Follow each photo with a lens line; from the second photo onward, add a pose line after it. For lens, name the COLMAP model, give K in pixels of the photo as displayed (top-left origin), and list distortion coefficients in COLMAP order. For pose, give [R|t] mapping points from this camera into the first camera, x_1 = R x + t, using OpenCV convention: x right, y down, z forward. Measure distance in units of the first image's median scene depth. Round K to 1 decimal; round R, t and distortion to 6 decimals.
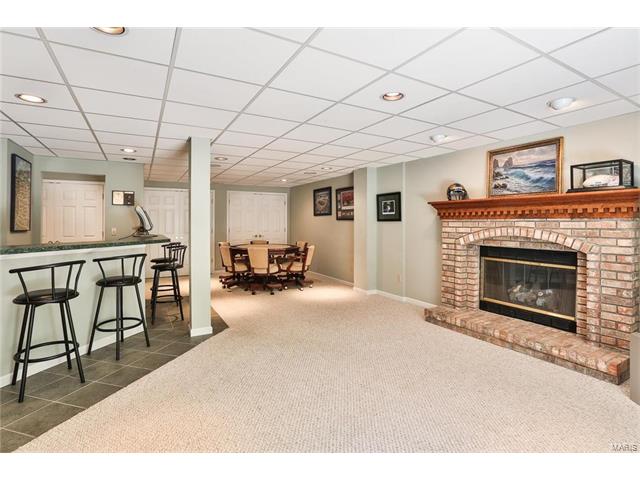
lens RADIAL K [[319.5, 0, 319.4], [0, 319.5, 240.1], [0, 0, 1]] dist [-0.037656, 0.003529]
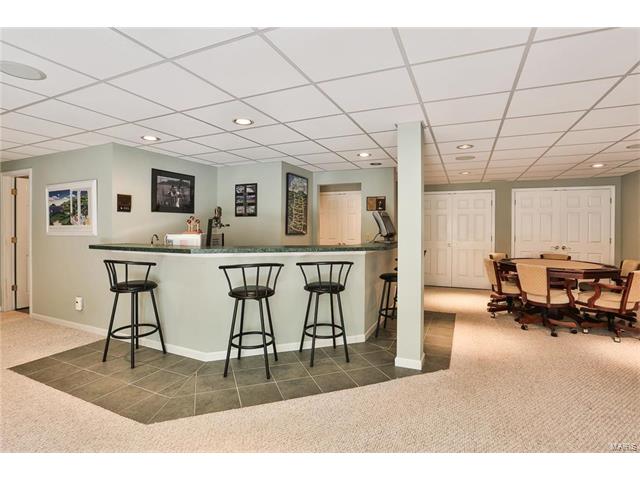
lens RADIAL K [[319.5, 0, 320.7], [0, 319.5, 235.1], [0, 0, 1]] dist [-0.037656, 0.003529]
pose [[0.593091, 0.023318, -0.804798, 0.176355], [-0.049519, 0.998745, -0.007556, -0.026632], [0.803611, 0.044334, 0.593501, 0.422470]]
